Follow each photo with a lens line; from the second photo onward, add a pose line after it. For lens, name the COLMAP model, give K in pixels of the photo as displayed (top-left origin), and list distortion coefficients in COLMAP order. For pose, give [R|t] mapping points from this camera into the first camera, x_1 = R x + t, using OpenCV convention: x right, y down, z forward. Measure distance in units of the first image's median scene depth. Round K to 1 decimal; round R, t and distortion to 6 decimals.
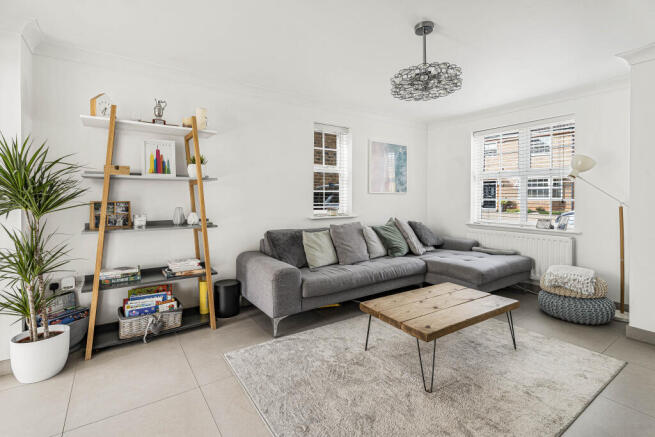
lens RADIAL K [[308.5, 0, 318.2], [0, 308.5, 195.1], [0, 0, 1]] dist [0.000243, -0.000111]
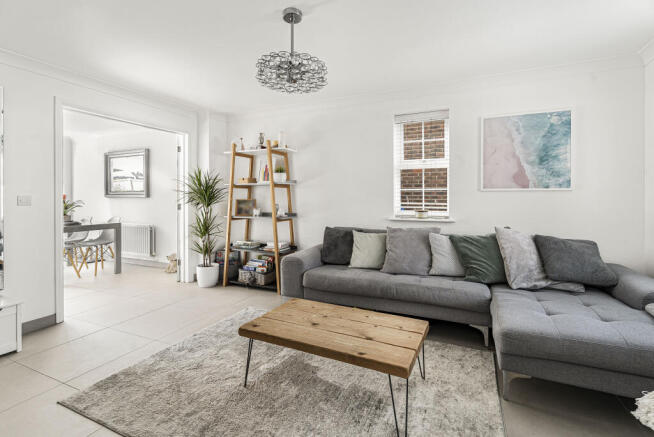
lens RADIAL K [[308.0, 0, 317.7], [0, 308.0, 195.1], [0, 0, 1]] dist [0.000243, -0.000111]
pose [[0.509476, -0.007132, -0.860455, 0.759318], [0.006743, 0.999968, -0.004296, 0.005922], [0.860458, -0.003614, 0.509508, 0.383613]]
